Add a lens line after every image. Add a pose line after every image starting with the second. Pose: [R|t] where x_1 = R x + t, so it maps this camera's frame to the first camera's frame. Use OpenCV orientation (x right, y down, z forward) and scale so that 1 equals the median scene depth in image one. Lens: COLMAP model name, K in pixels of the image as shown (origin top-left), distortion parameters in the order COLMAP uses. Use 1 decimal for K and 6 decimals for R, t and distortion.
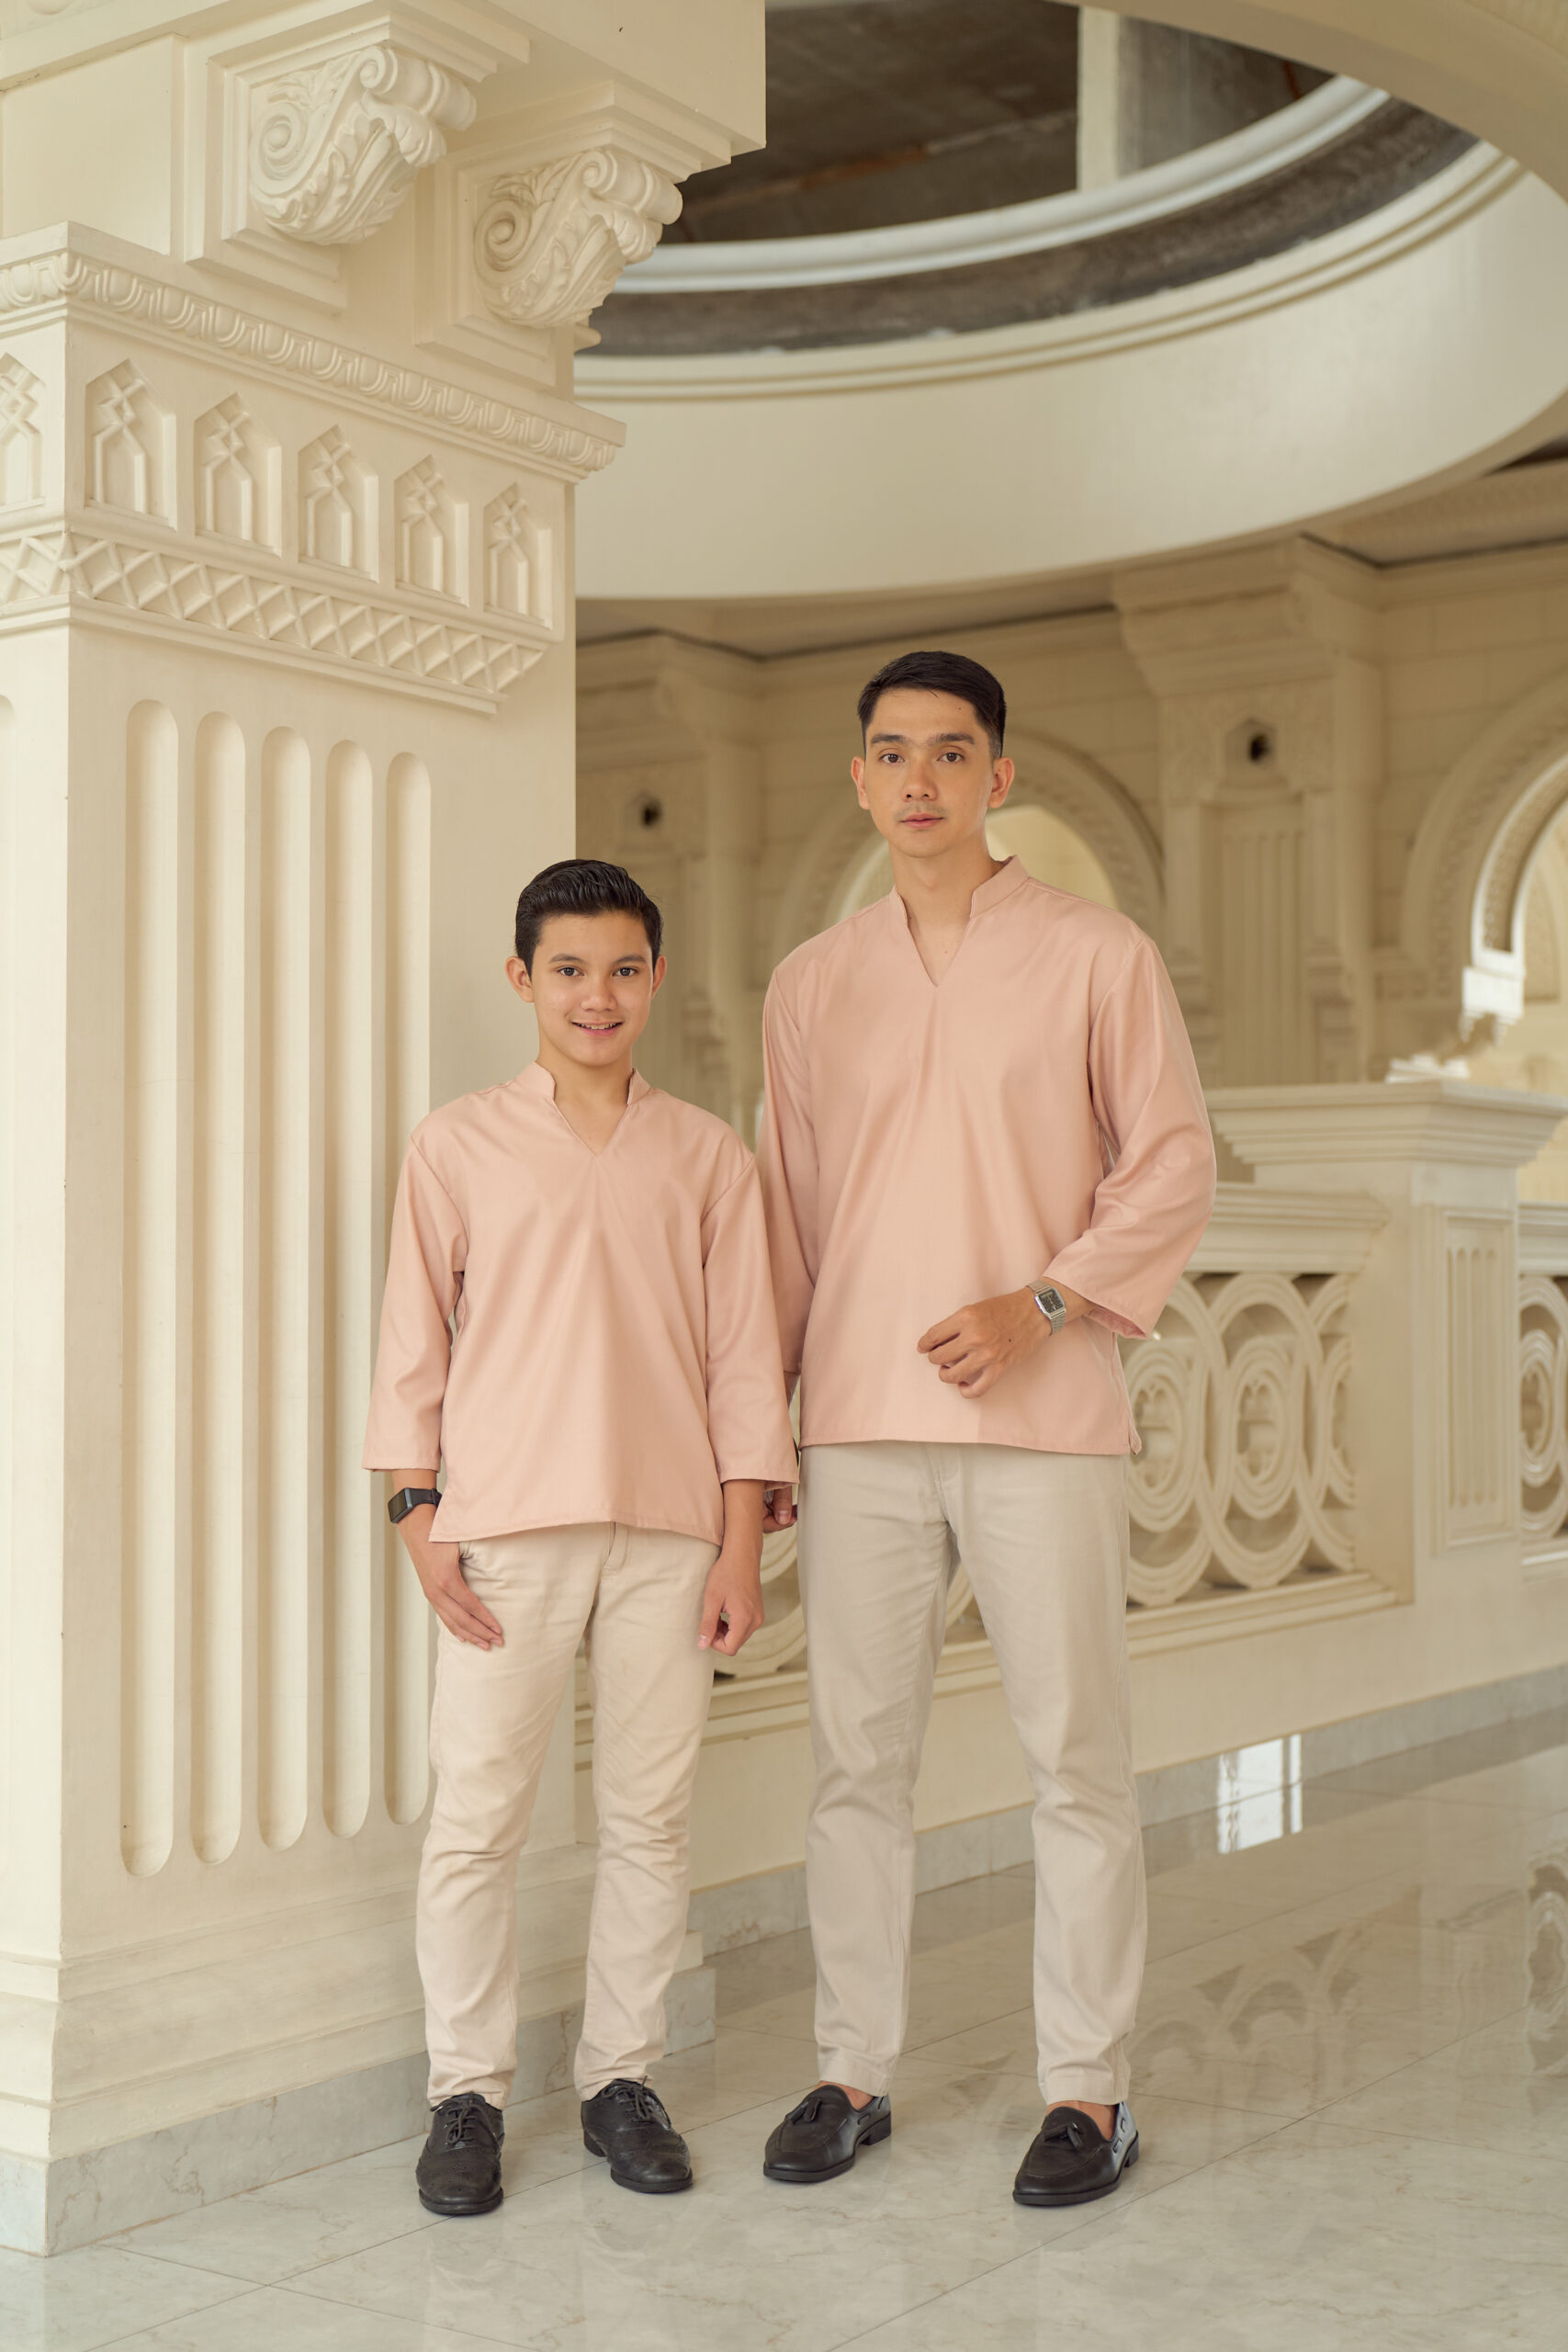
lens RADIAL K [[3155.5, 0, 790.0], [0, 3155.5, 1172.1], [0, 0, 1]] dist [-0.048101, 0.000000]
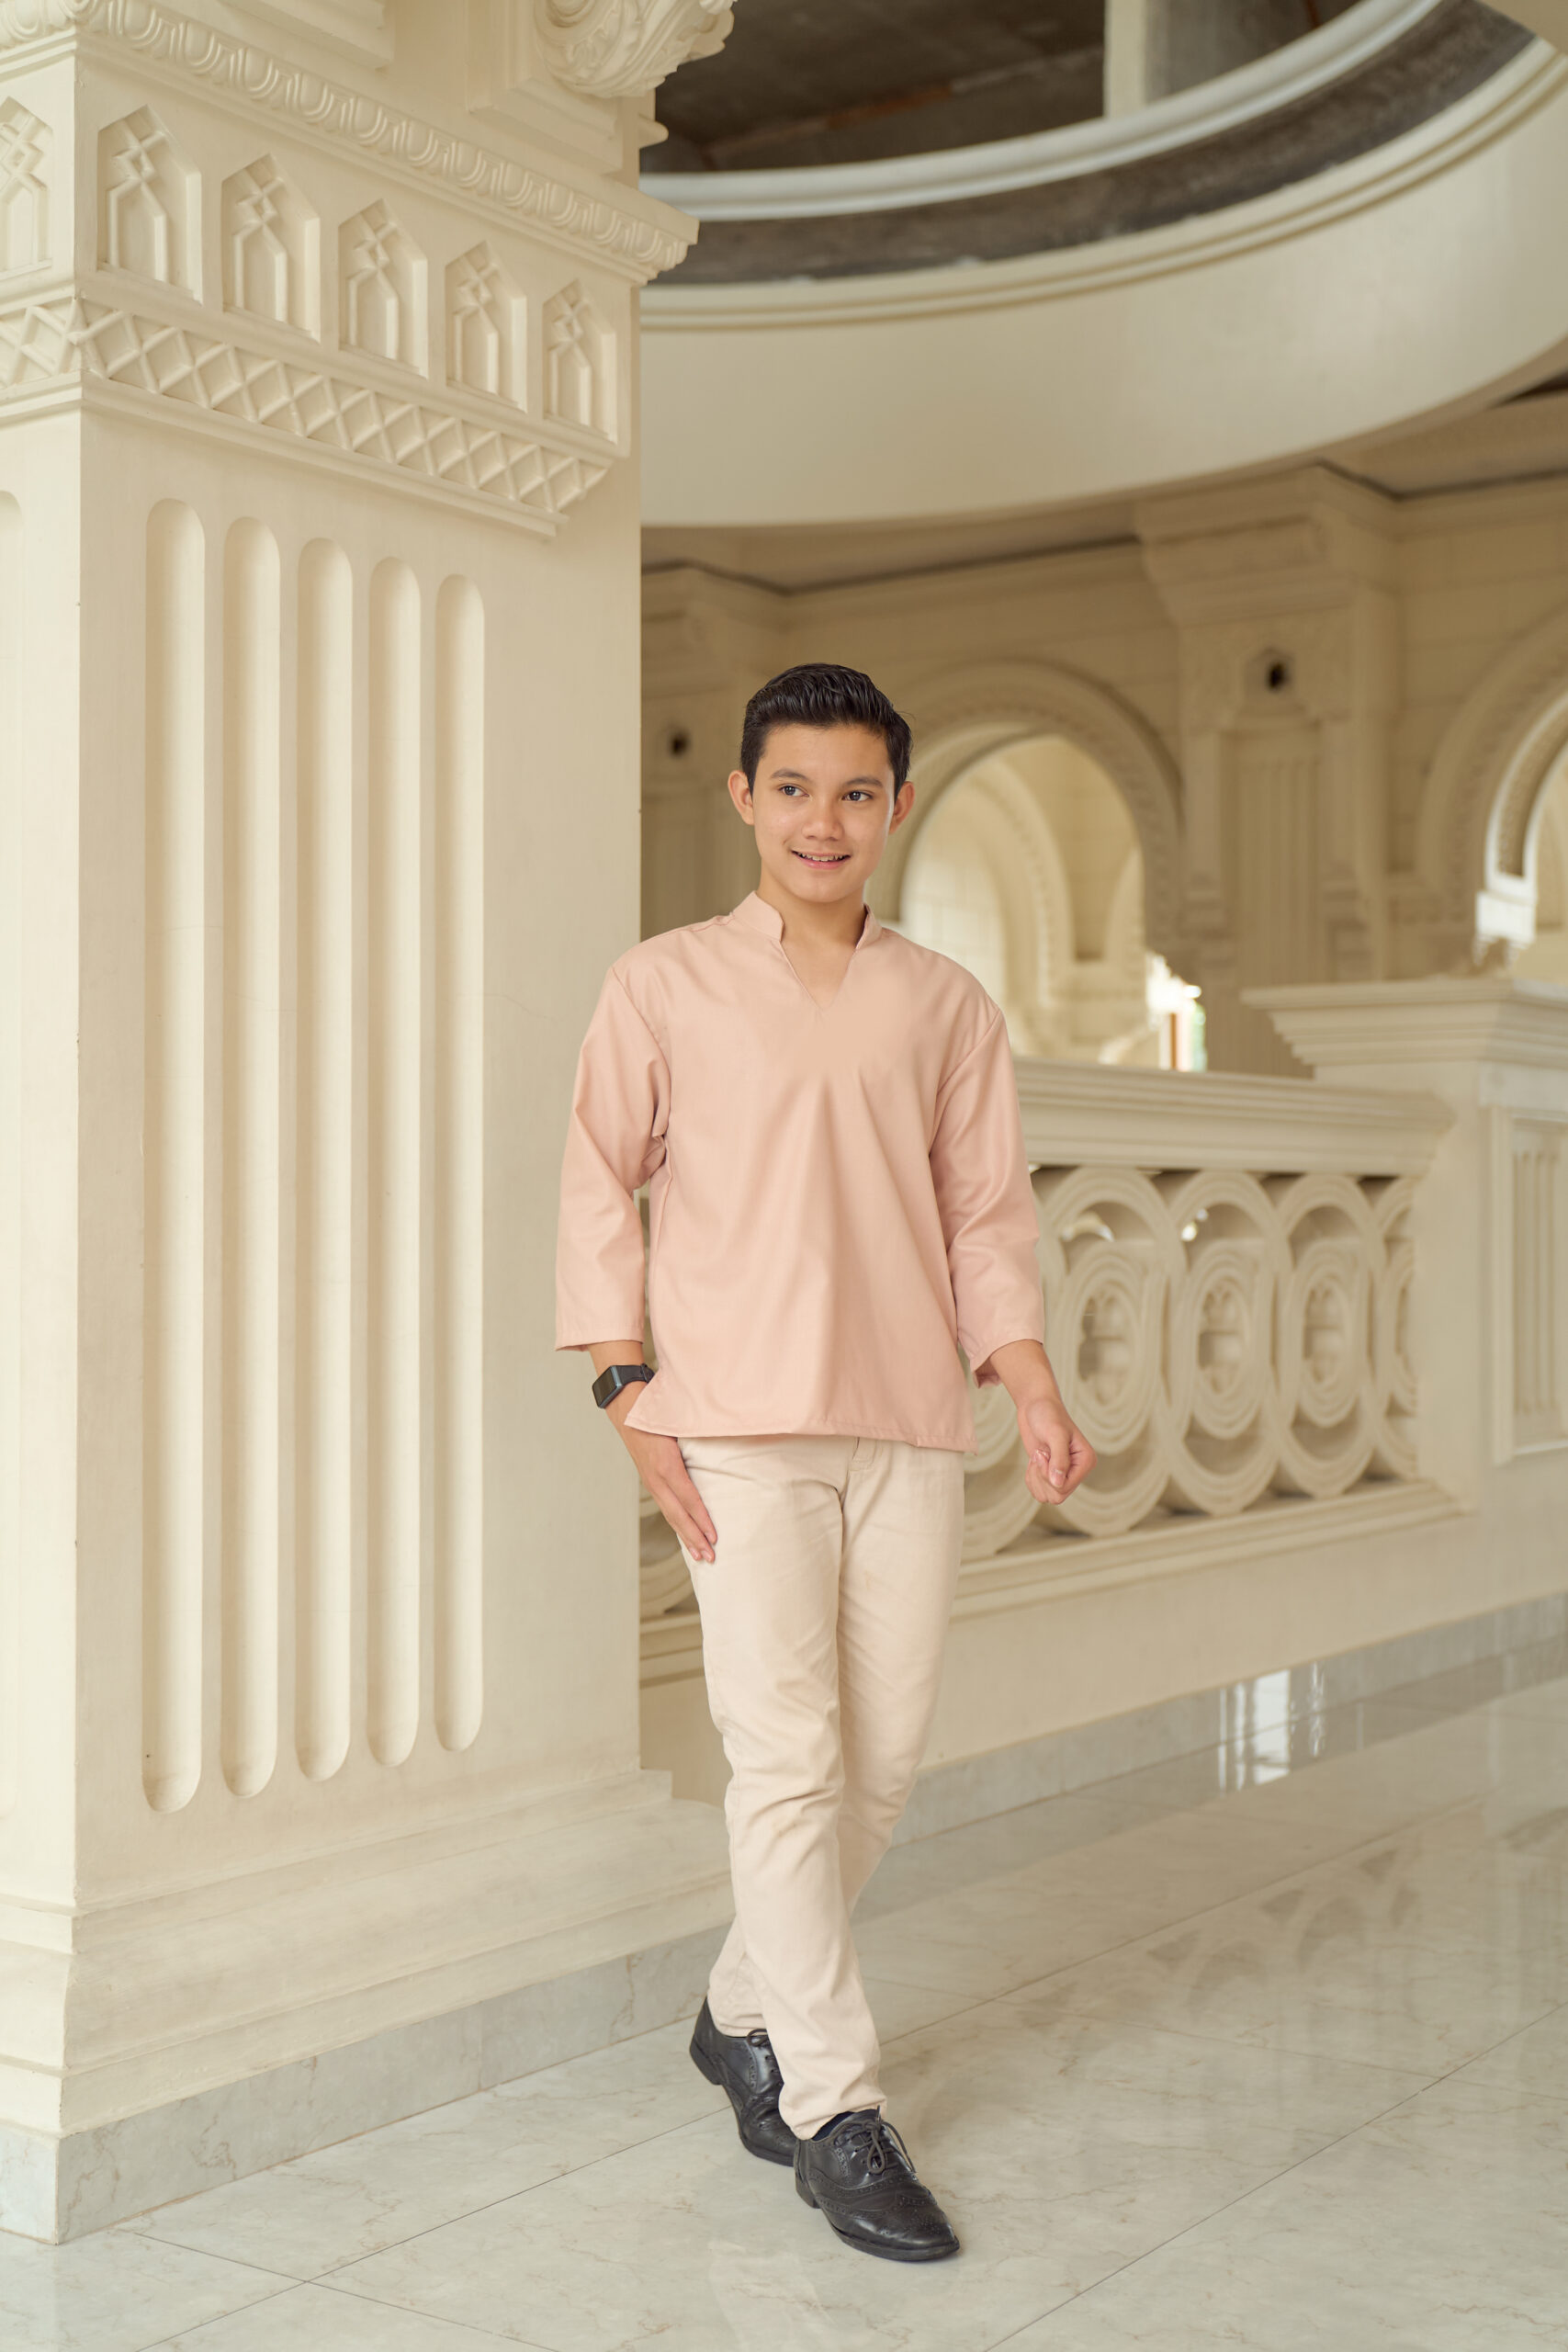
lens RADIAL K [[2967.7, 0, 794.4], [0, 2967.7, 1179.1], [0, 0, 1]] dist [-0.023507, 0.000000]
pose [[0.999997, 0.002096, -0.001068, -0.025812], [-0.002070, 0.999717, 0.023712, 0.022430], [0.001117, -0.023709, 0.999718, 0.154954]]
